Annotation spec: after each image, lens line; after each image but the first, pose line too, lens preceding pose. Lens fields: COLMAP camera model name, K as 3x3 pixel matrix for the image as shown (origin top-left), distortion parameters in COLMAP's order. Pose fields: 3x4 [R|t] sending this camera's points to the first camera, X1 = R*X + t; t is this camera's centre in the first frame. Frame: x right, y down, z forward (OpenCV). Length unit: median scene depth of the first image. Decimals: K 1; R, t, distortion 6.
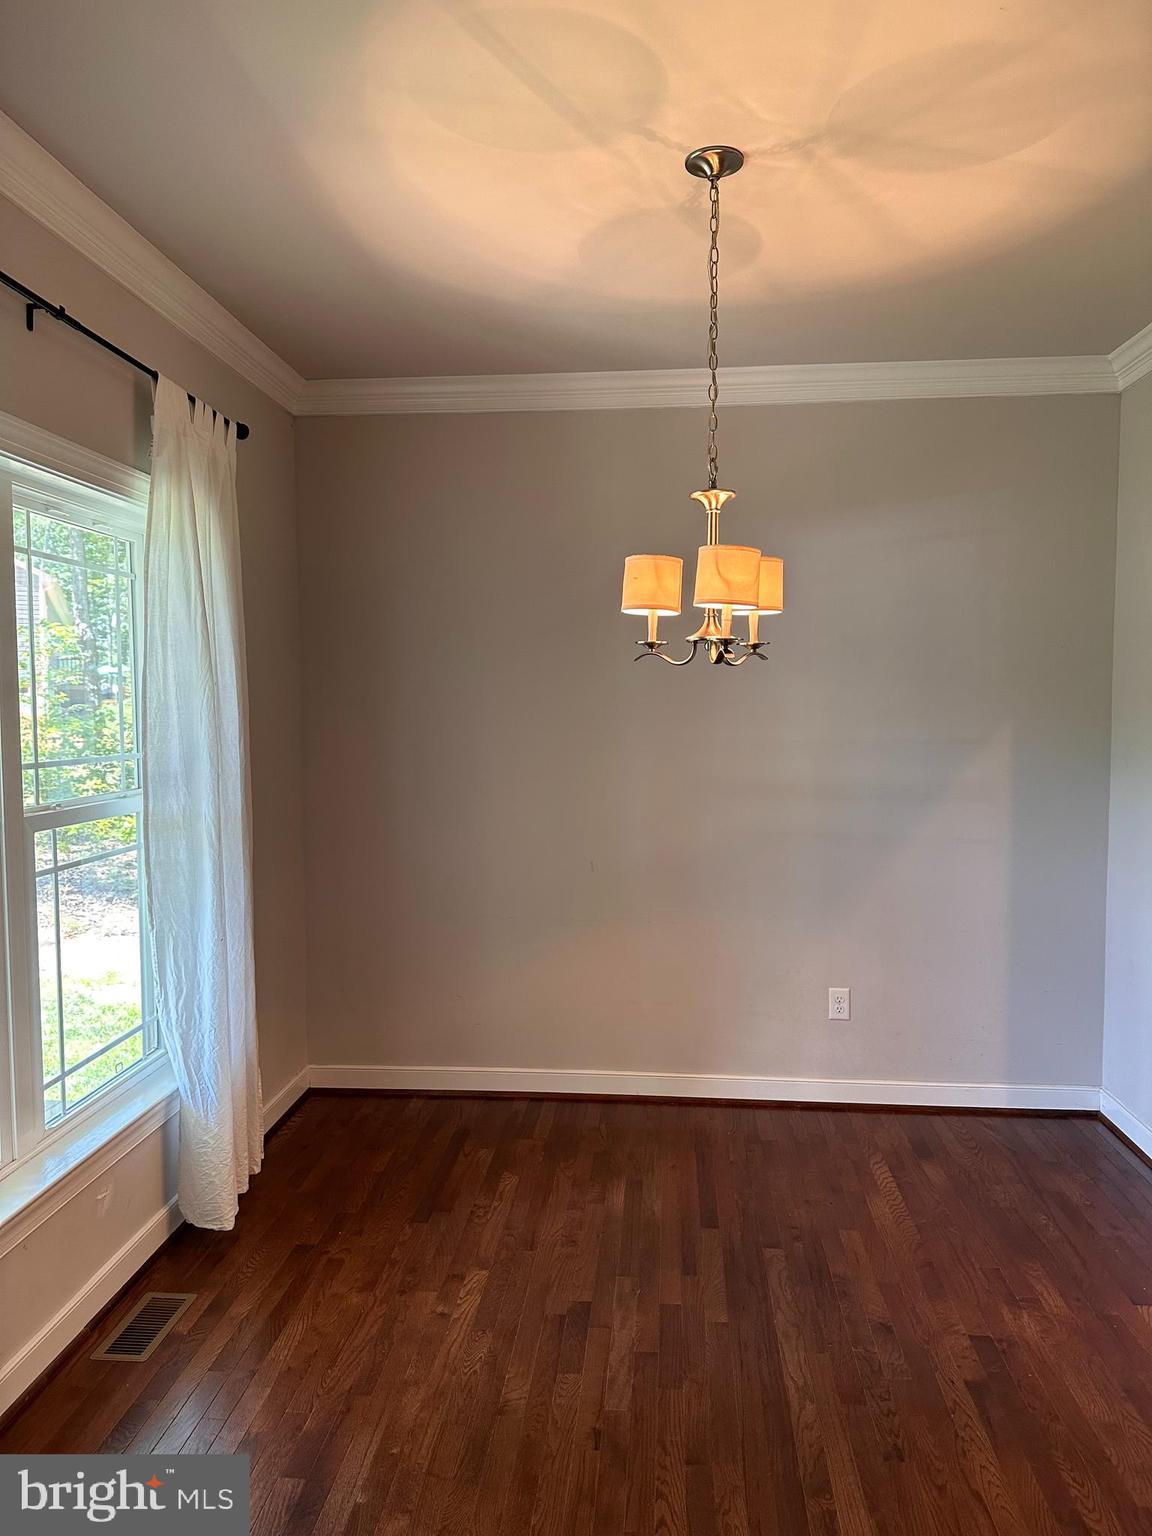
lens RADIAL K [[1069.7, 0, 583.0], [0, 1069.7, 755.1], [0, 0, 1]] dist [0.131713, -0.154719]
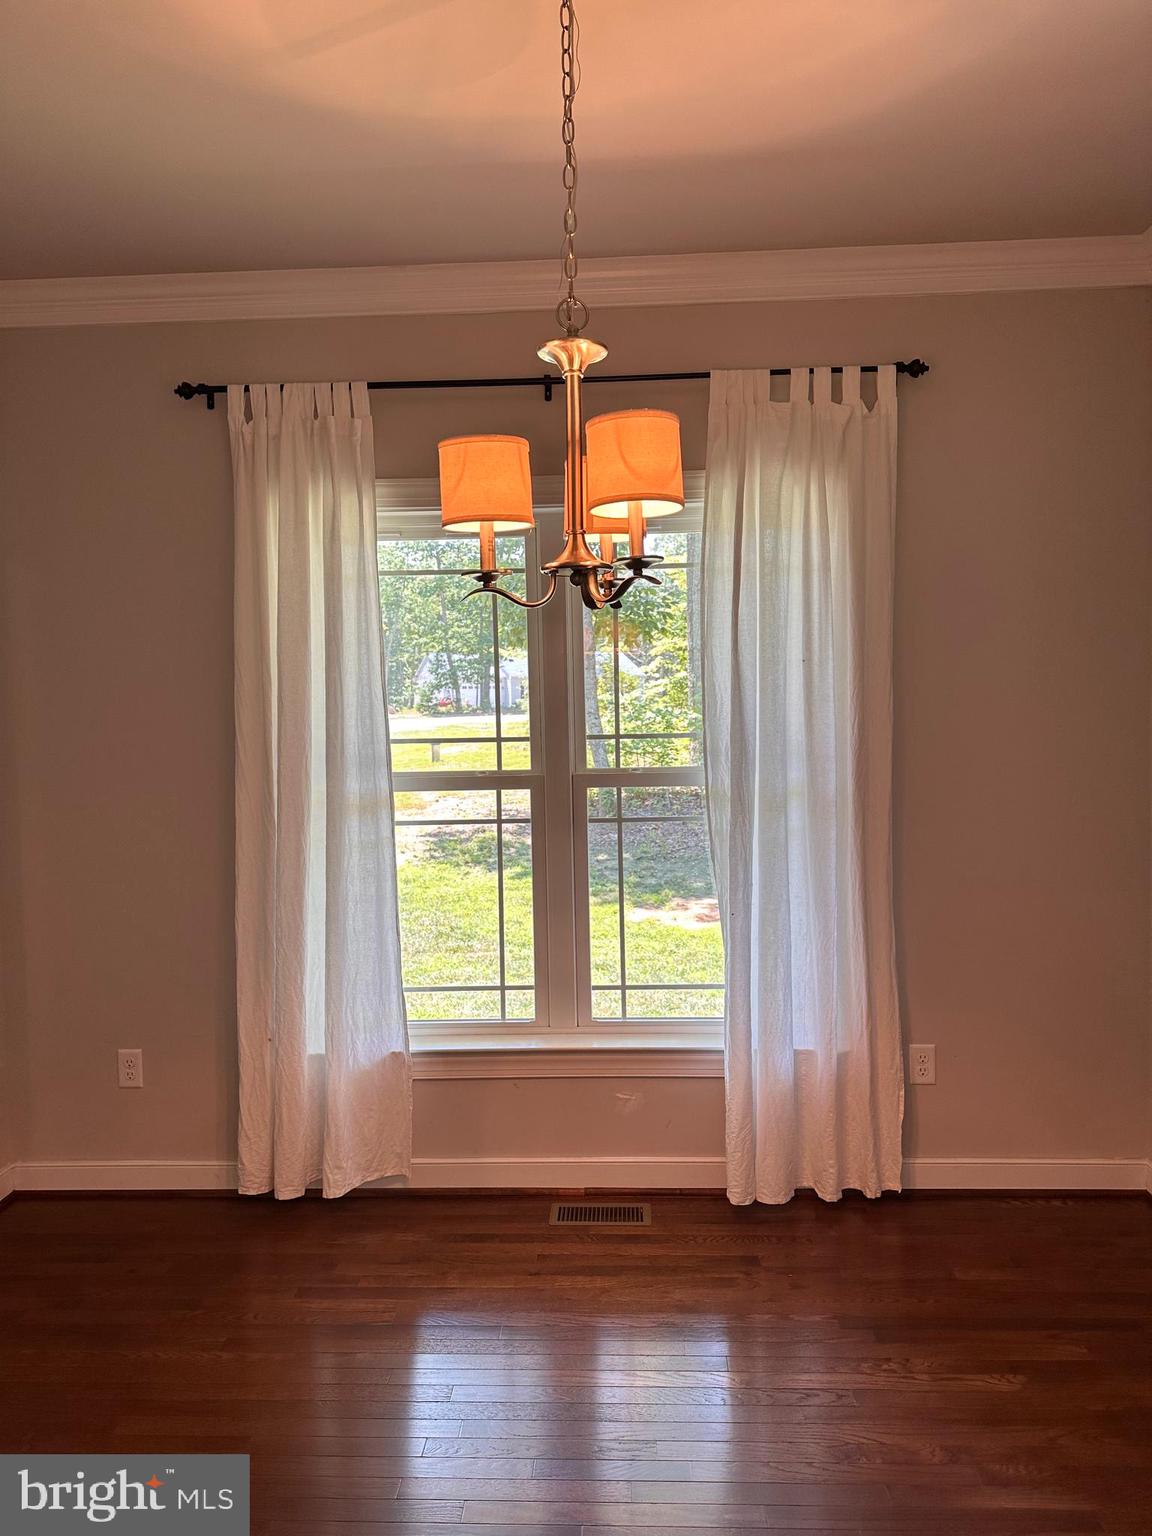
lens RADIAL K [[1085.4, 0, 573.0], [0, 1085.4, 762.1], [0, 0, 1]] dist [0.035715, -0.037262]
pose [[0.046688, 0.049310, -0.997692, 0.680124], [-0.029220, 0.998421, 0.047979, -0.017237], [0.998482, 0.026913, 0.048055, 0.827317]]
